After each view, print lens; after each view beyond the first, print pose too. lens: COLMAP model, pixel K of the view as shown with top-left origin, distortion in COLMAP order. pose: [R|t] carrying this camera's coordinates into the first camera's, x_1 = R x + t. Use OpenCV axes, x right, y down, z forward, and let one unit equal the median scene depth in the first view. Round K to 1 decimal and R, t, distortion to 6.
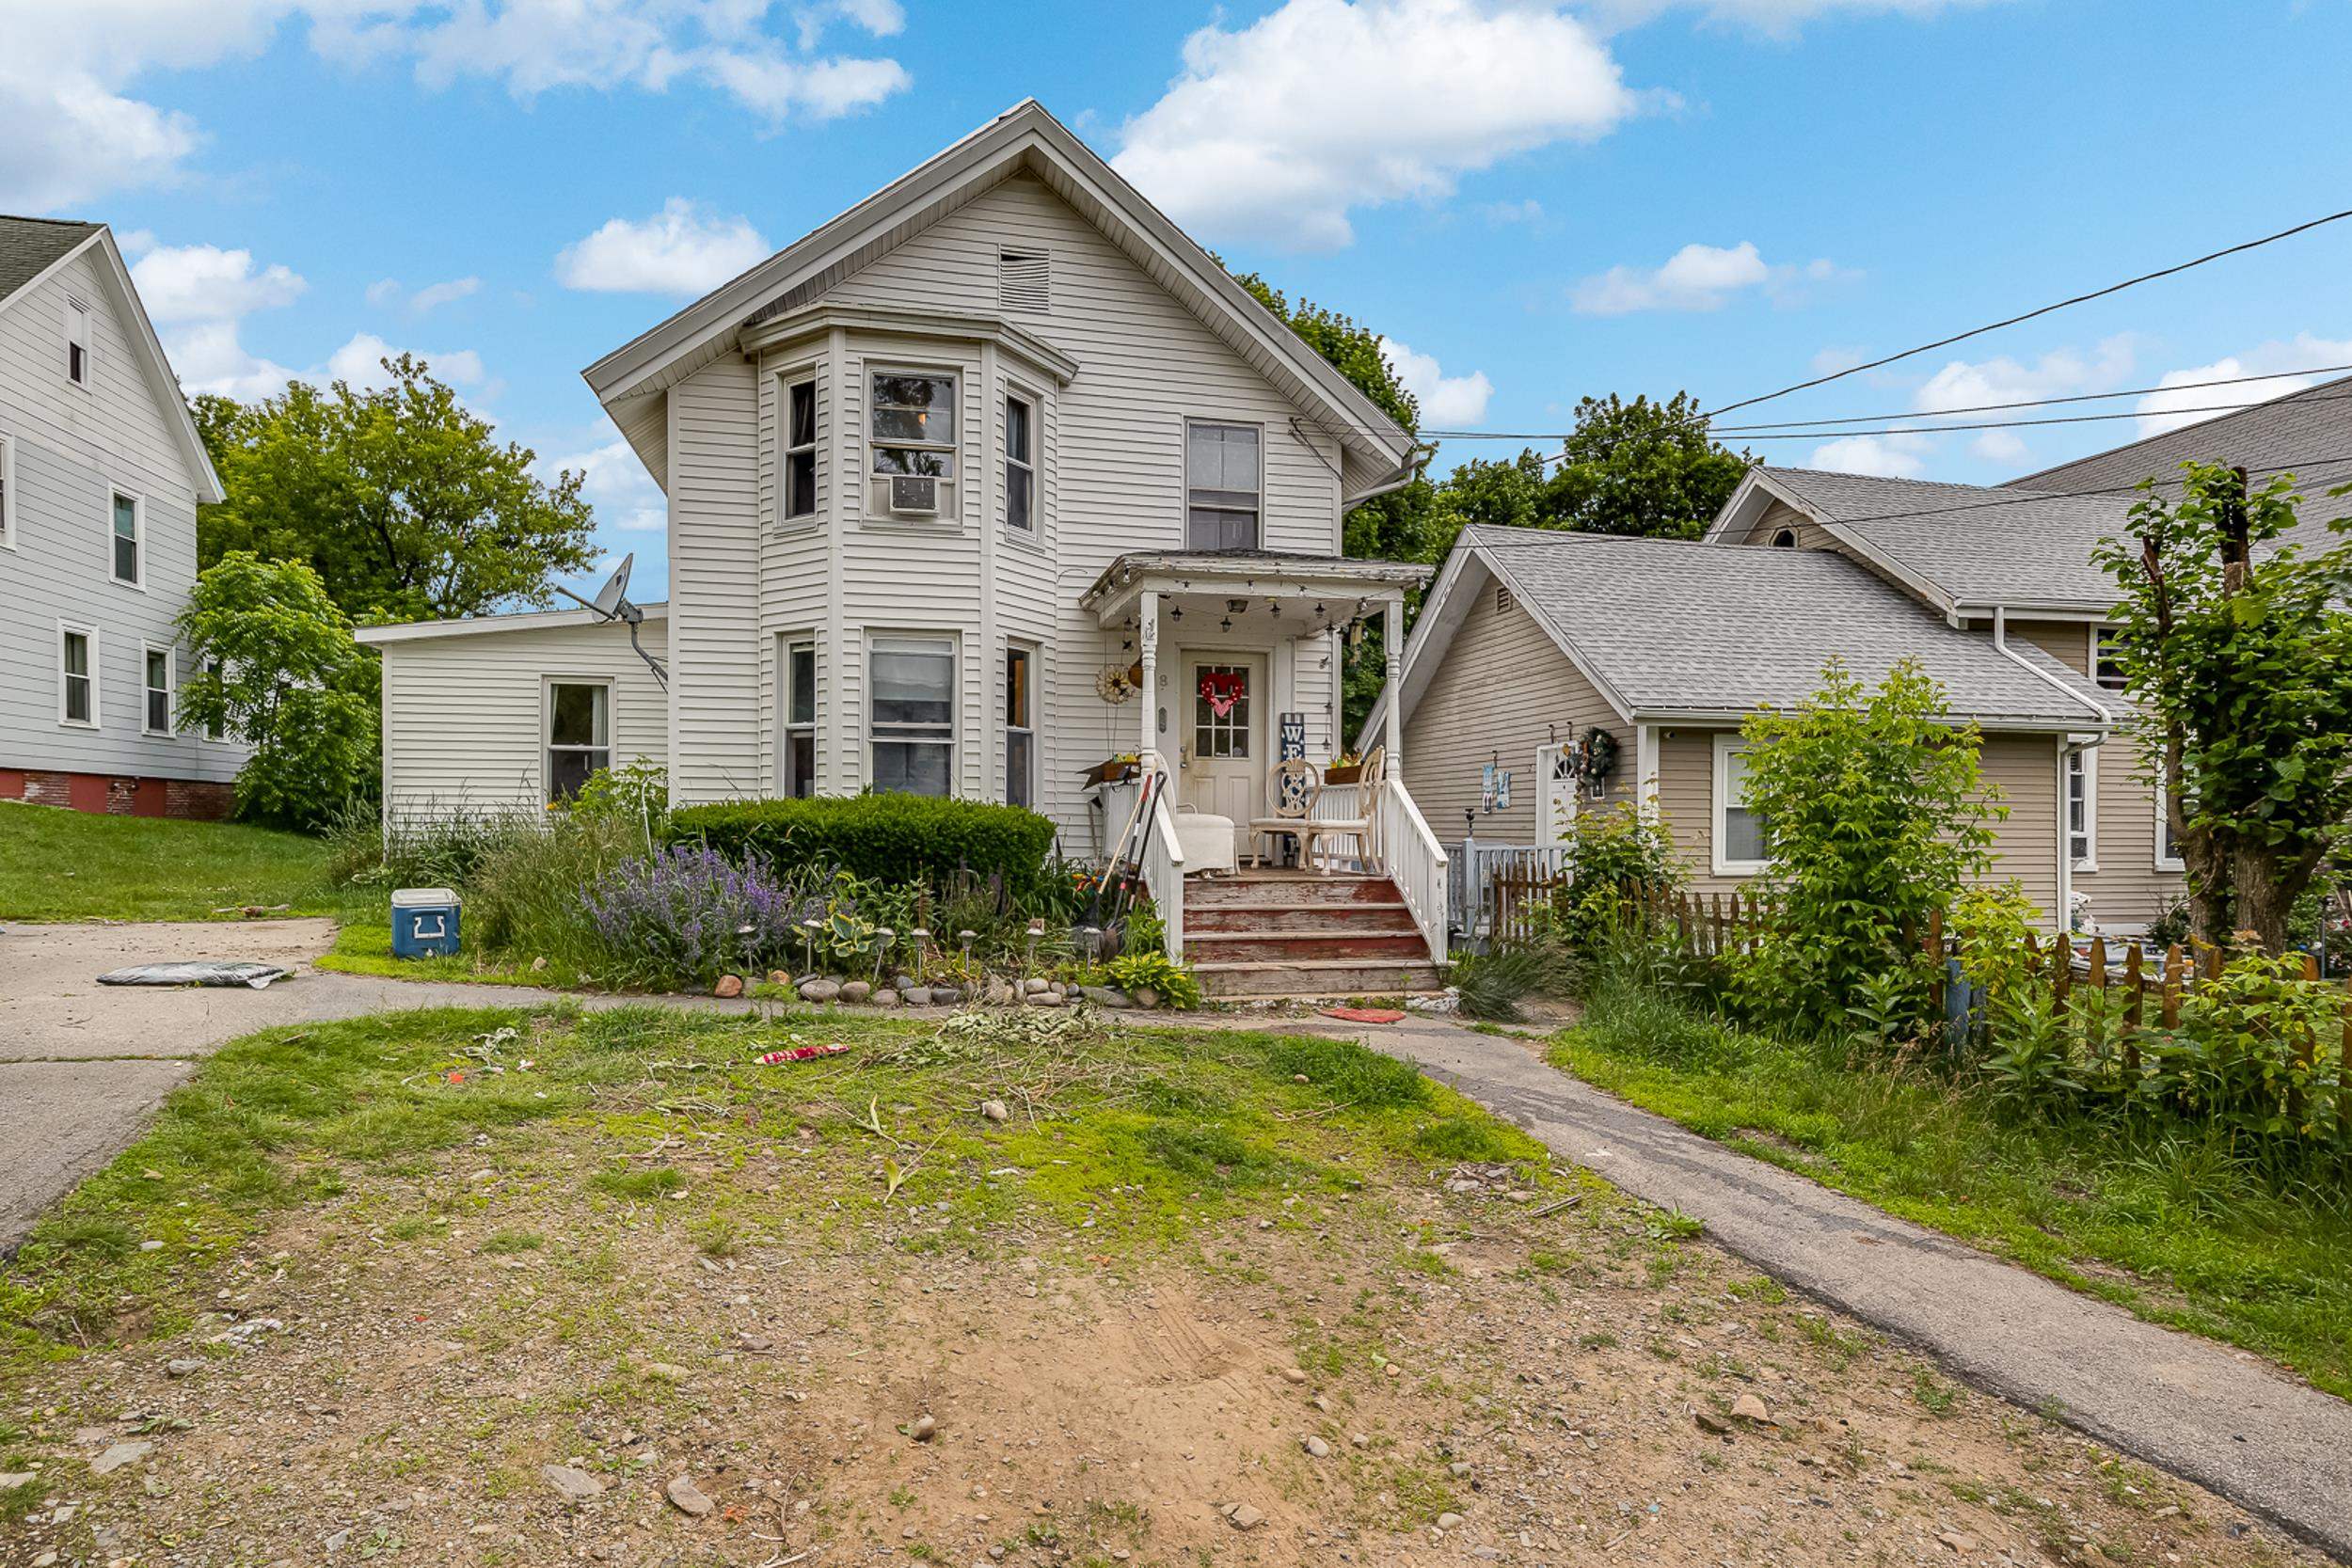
lens RADIAL K [[1261.6, 0, 1176.0], [0, 1261.6, 784.0], [0, 0, 1]] dist [-0.003928, 0.000329]
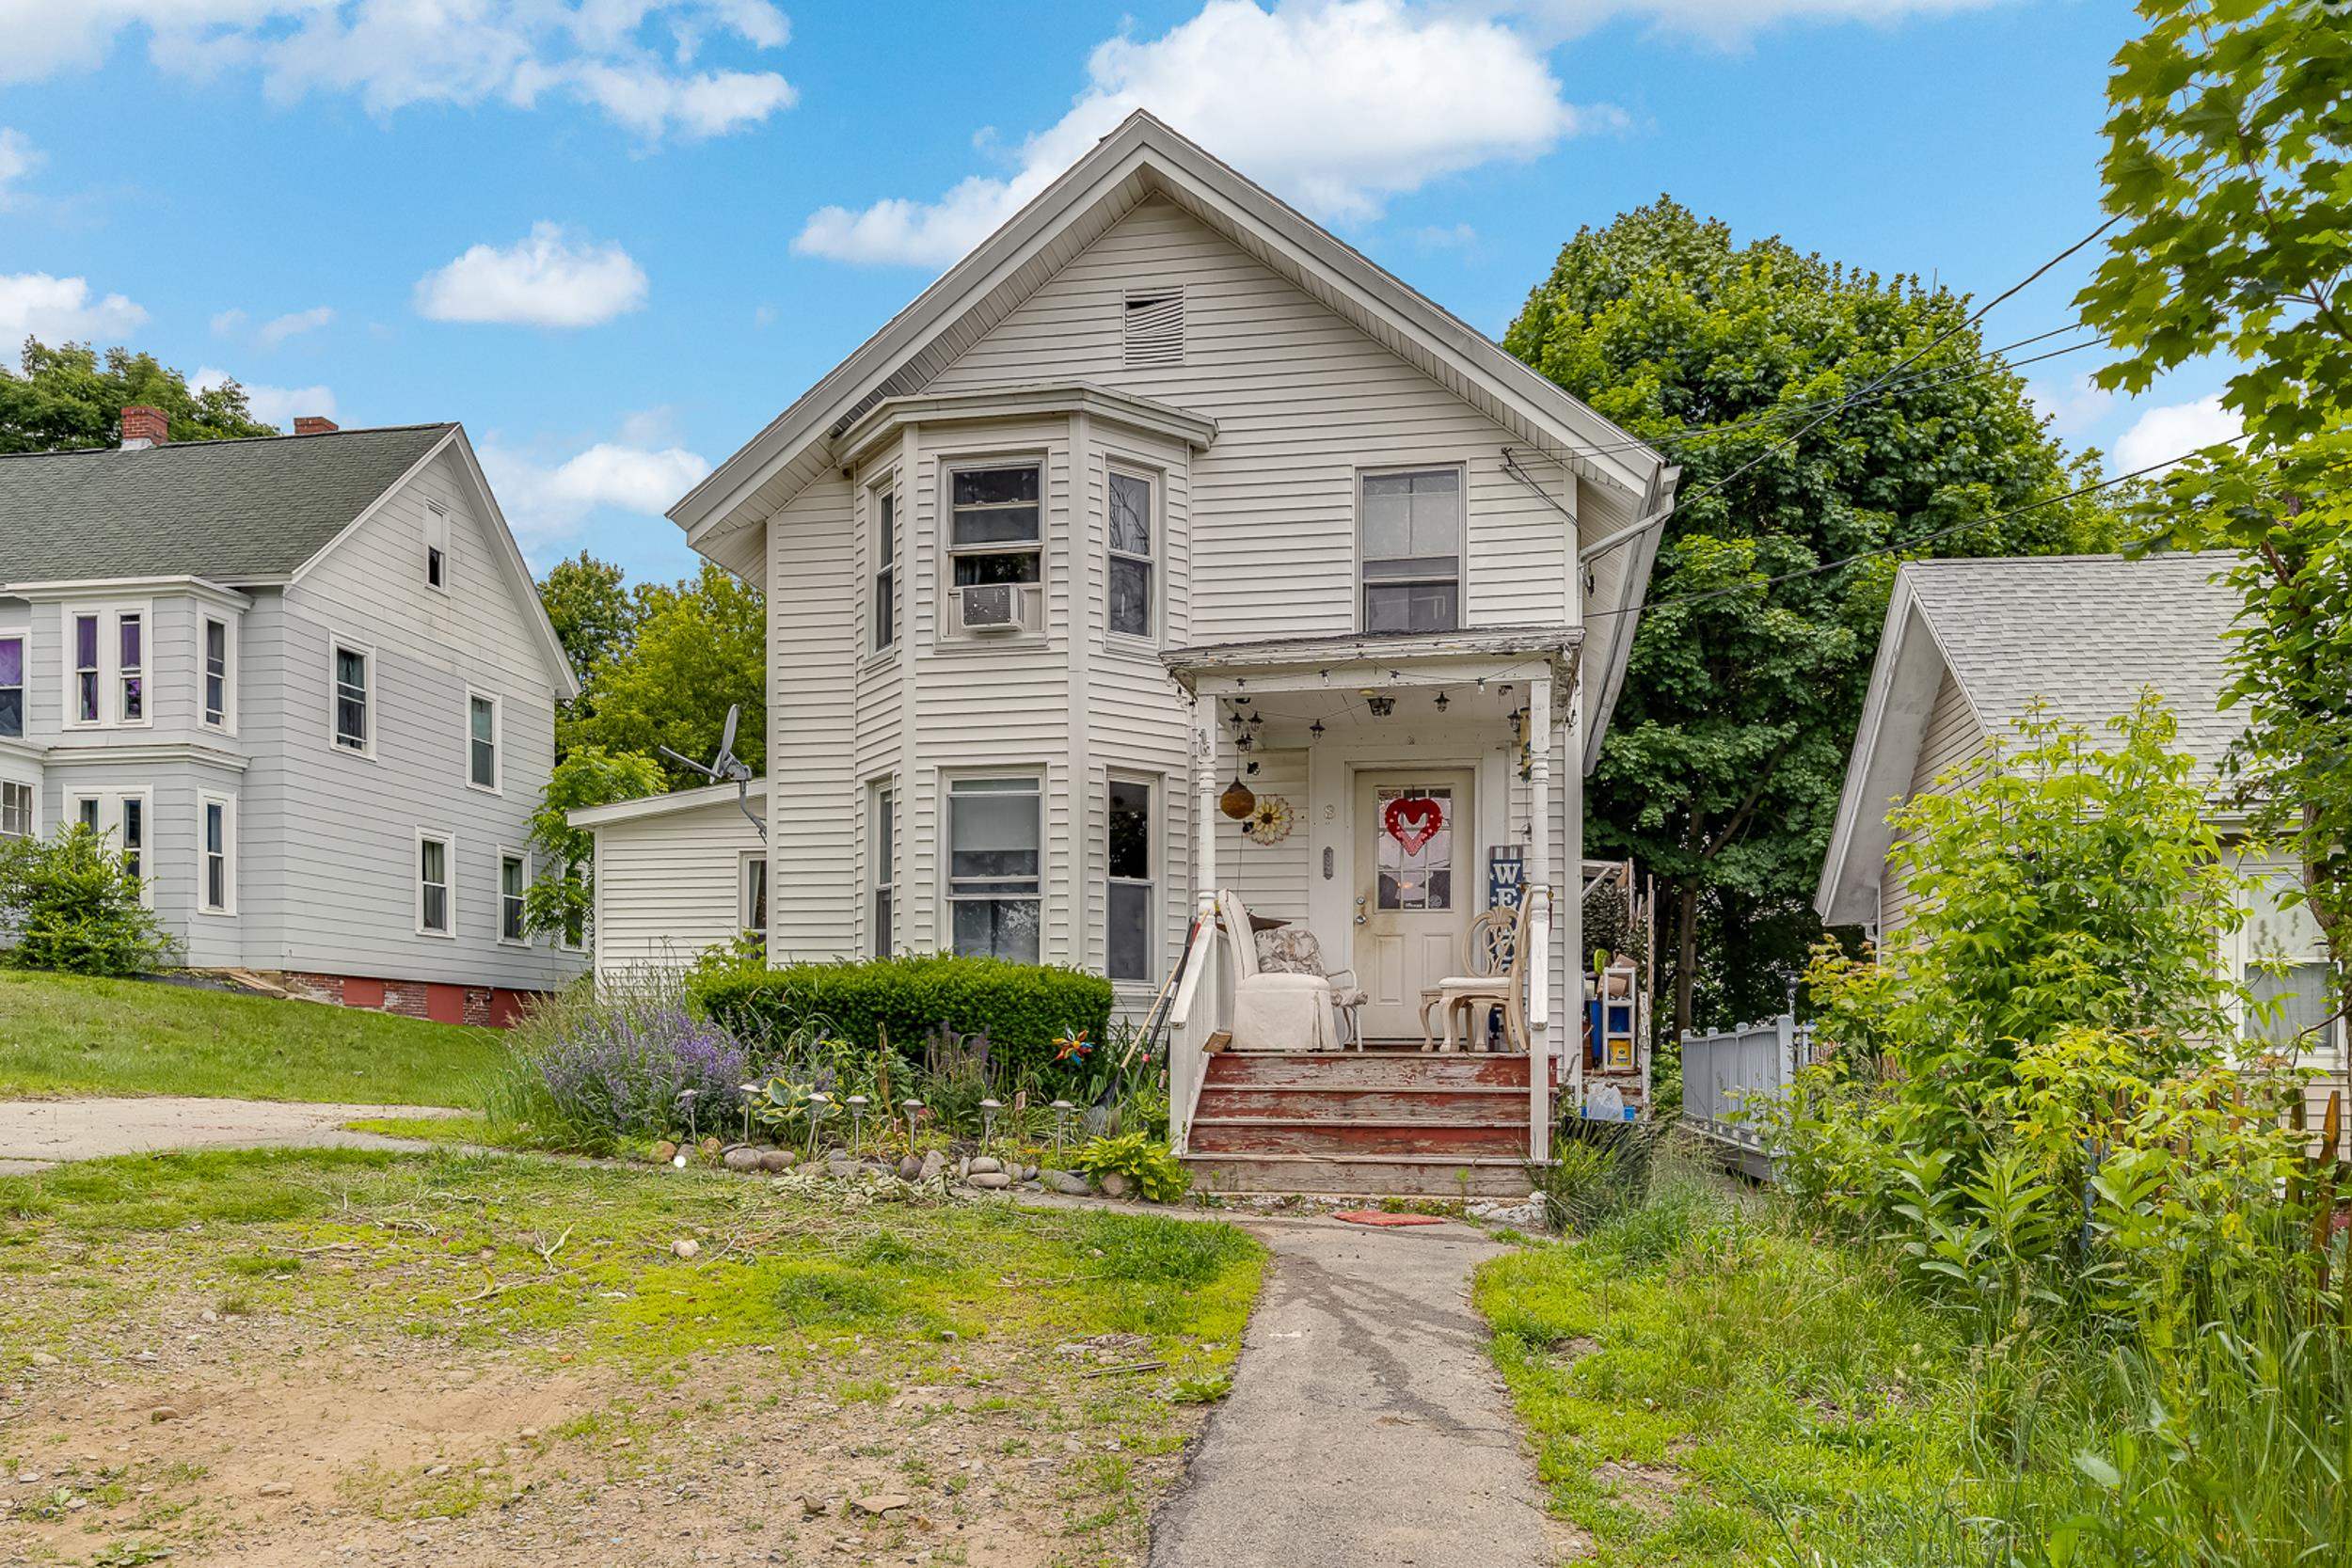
lens RADIAL K [[1754.7, 0, 1176.6], [0, 1754.7, 997.1], [0, 0, 1]] dist [-0.002109, -0.003522]
pose [[0.912369, -0.017896, -0.408977, 0.373452], [0.014239, 0.999827, -0.011984, 0.047099], [0.409120, 0.005110, 0.912466, -0.022294]]
